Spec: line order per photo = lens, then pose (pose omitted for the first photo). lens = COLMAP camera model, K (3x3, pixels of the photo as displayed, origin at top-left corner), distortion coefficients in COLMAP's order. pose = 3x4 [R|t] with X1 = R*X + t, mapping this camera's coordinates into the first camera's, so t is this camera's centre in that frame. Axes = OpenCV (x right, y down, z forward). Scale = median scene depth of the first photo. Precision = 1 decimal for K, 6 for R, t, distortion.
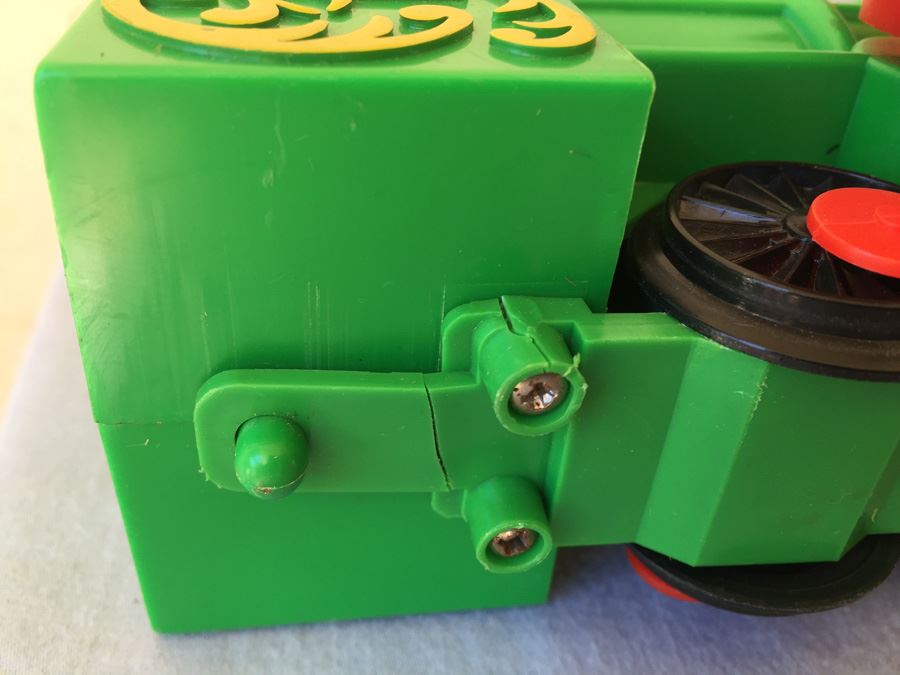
lens RADIAL K [[782.6, 0, 452.3], [0, 782.6, 338.6], [0, 0, 1]] dist [0.091543, -0.155171]
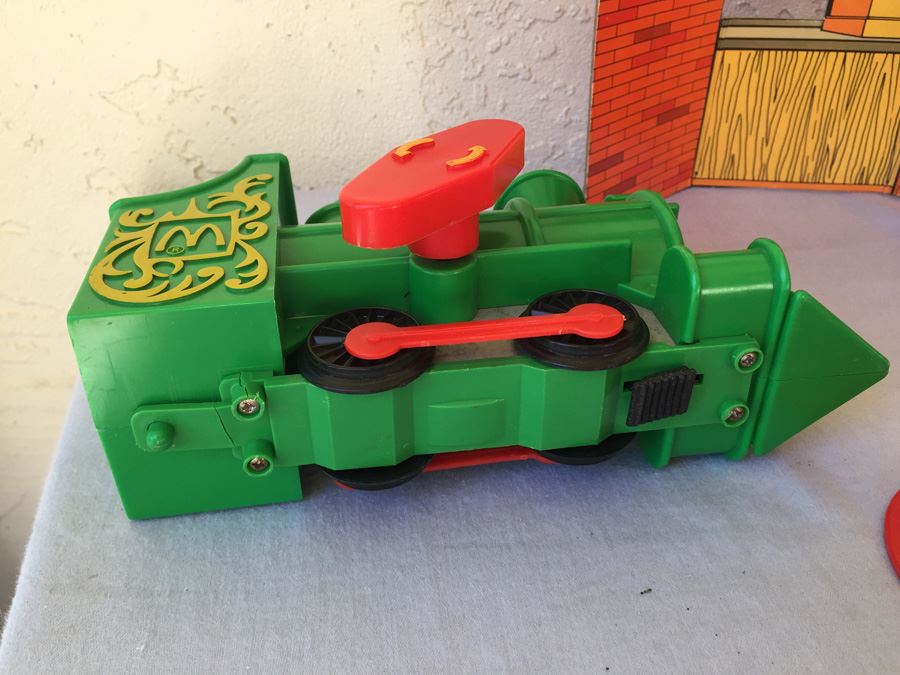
lens RADIAL K [[782.6, 0, 452.3], [0, 782.6, 338.6], [0, 0, 1]] dist [0.091543, -0.155171]
pose [[0.997493, -0.062498, -0.033191, 0.674441], [0.062224, 0.998020, -0.009220, -0.077998], [0.033701, 0.007132, 0.999407, -1.285224]]
